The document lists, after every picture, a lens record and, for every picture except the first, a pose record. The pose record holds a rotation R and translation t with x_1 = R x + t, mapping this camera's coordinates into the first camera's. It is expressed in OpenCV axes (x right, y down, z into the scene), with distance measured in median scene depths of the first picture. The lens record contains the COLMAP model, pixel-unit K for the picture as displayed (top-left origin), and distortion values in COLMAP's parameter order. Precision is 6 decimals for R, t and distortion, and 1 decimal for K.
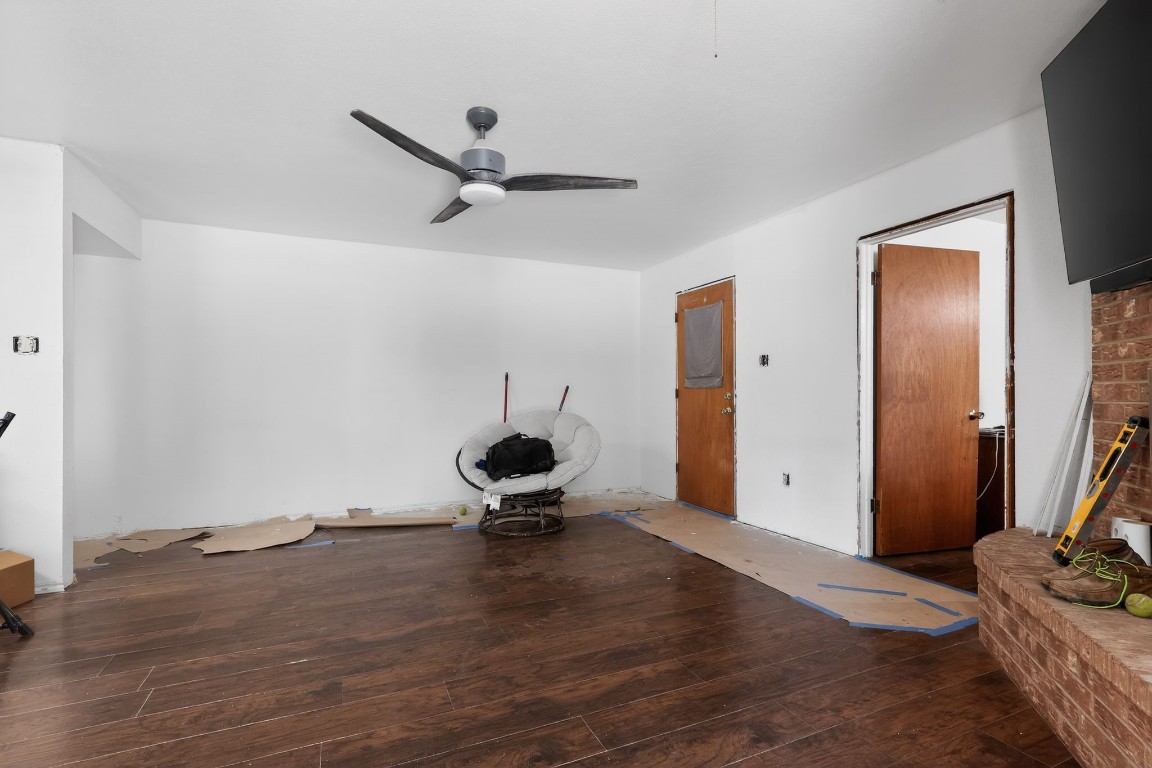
lens RADIAL K [[536.7, 0, 575.9], [0, 536.7, 393.4], [0, 0, 1]] dist [-0.000521, -0.000058]
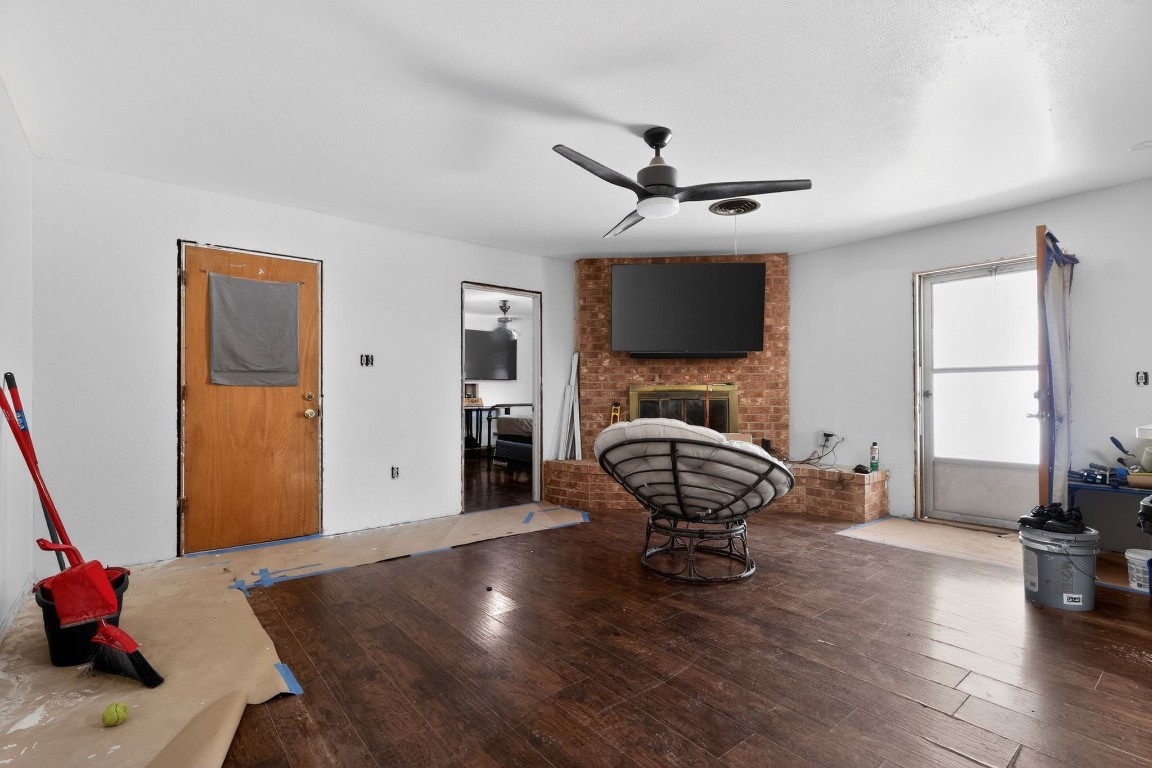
lens RADIAL K [[535.5, 0, 576.0], [0, 535.5, 384.0], [0, 0, 1]] dist [-0.000218, 0.000655]
pose [[-0.261965, 0.024963, 0.964754, -1.135885], [-0.000143, 0.999664, -0.025905, 0.013674], [-0.965077, -0.006924, -0.261874, 1.404885]]
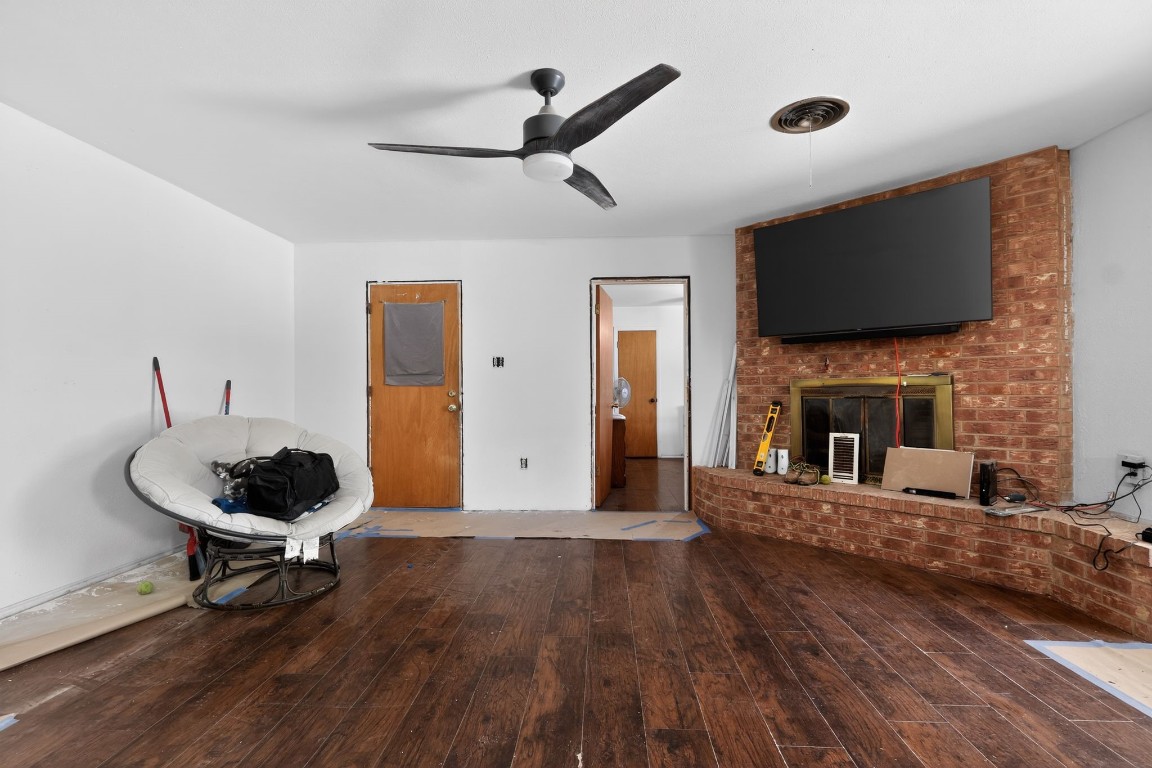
lens RADIAL K [[535.5, 0, 576.0], [0, 535.5, 384.0], [0, 0, 1]] dist [-0.000218, 0.000655]
pose [[0.451352, 0.018198, 0.892160, -0.929862], [-0.000782, 0.999800, -0.019998, 0.012515], [-0.892345, 0.008329, 0.451276, 0.543449]]
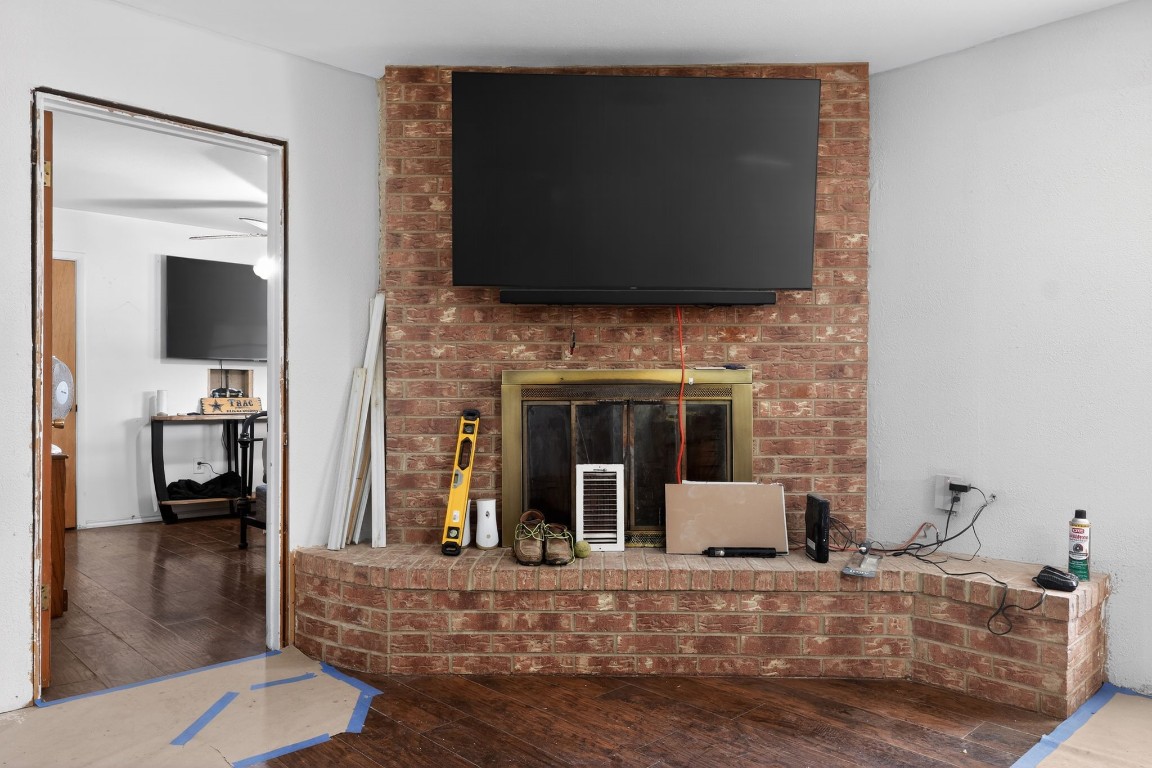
lens RADIAL K [[814.0, 0, 575.8], [0, 814.0, 388.9], [0, 0, 1]] dist [-0.001473, 0.000623]
pose [[-0.341815, 0.008802, 0.939726, -0.503241], [-0.003348, 0.999938, -0.010584, 0.011260], [-0.939761, -0.006764, -0.341765, 1.016347]]
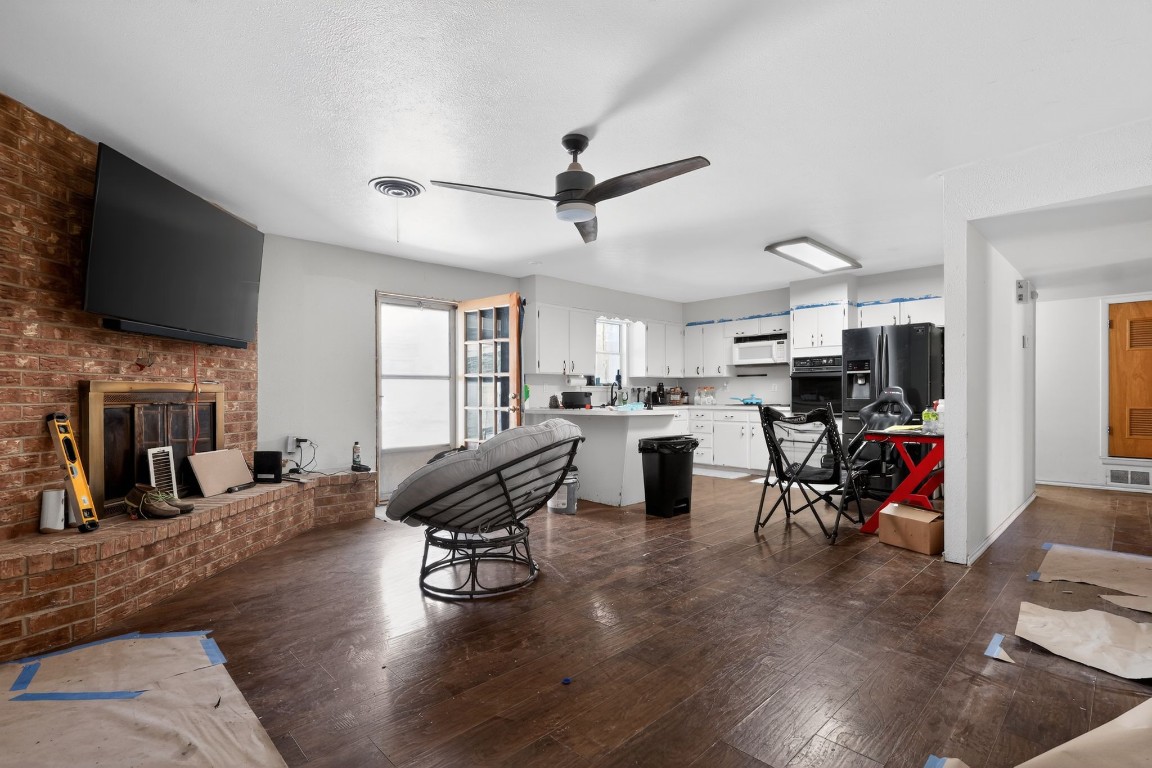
lens RADIAL K [[535.0, 0, 565.2], [0, 535.0, 391.7], [0, 0, 1]] dist [-0.000986, -0.000090]
pose [[-0.944753, 0.006579, -0.327717, 0.199631], [0.010133, 0.999907, -0.009139, 0.009392], [0.327626, -0.011955, -0.944732, 1.981234]]
